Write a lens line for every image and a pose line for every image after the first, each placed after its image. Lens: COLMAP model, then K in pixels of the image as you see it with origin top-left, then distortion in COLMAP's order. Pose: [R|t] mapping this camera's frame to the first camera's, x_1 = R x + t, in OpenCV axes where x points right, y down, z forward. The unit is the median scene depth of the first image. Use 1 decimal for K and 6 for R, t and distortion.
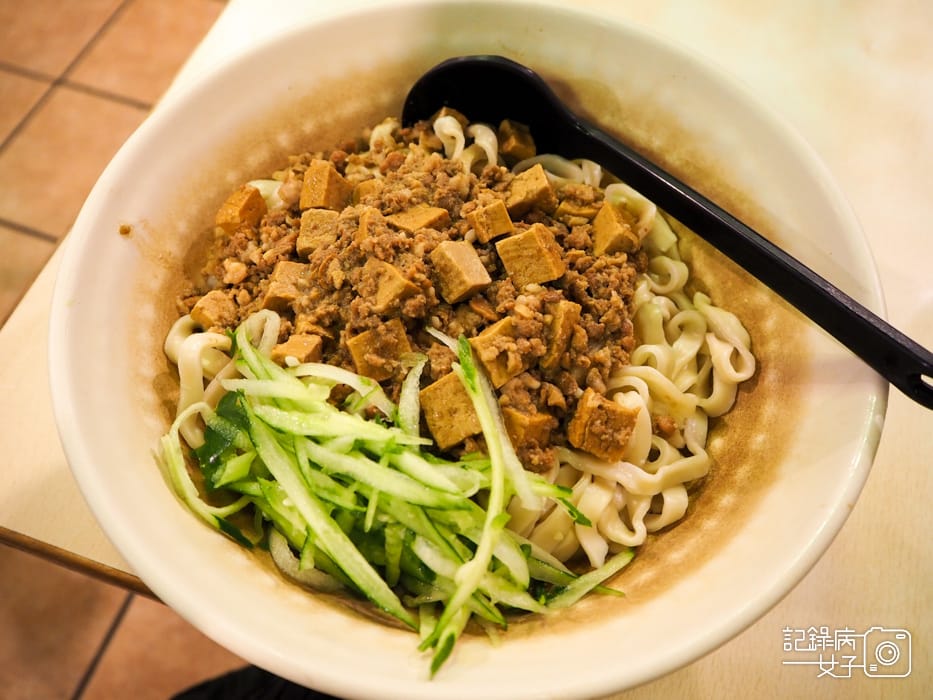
lens RADIAL K [[796.2, 0, 466.5], [0, 796.2, 350.0], [0, 0, 1]] dist [-0.010383, 0.007580]
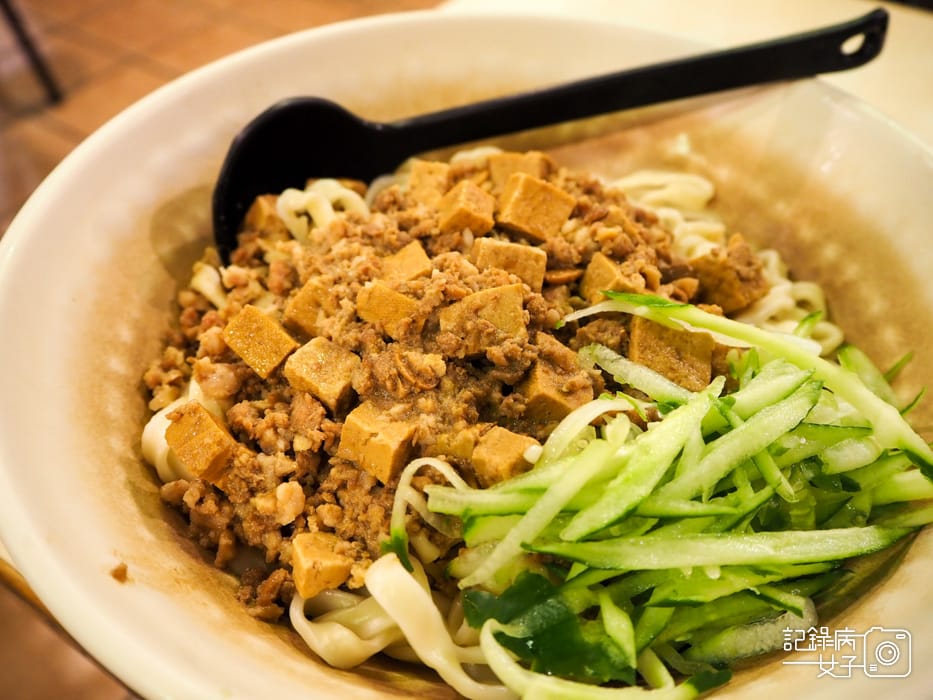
lens RADIAL K [[796.2, 0, 466.5], [0, 796.2, 350.0], [0, 0, 1]] dist [-0.010383, 0.007580]
pose [[0.521813, -0.617816, 0.588229, -0.560896], [0.741654, 0.669270, 0.045019, -0.110275], [-0.421498, 0.412771, 0.807440, 0.427104]]
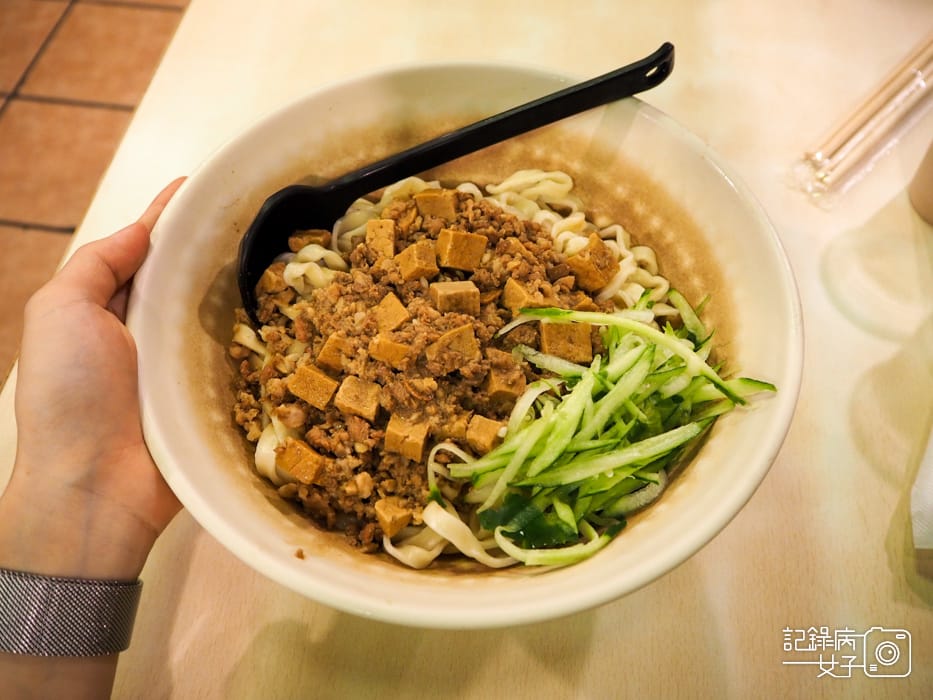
lens RADIAL K [[796.2, 0, 466.5], [0, 796.2, 350.0], [0, 0, 1]] dist [-0.010383, 0.007580]
pose [[0.303073, -0.820751, 0.484267, -0.672281], [0.834568, 0.473913, 0.280897, -0.397606], [-0.460047, 0.319022, 0.828602, 0.012610]]
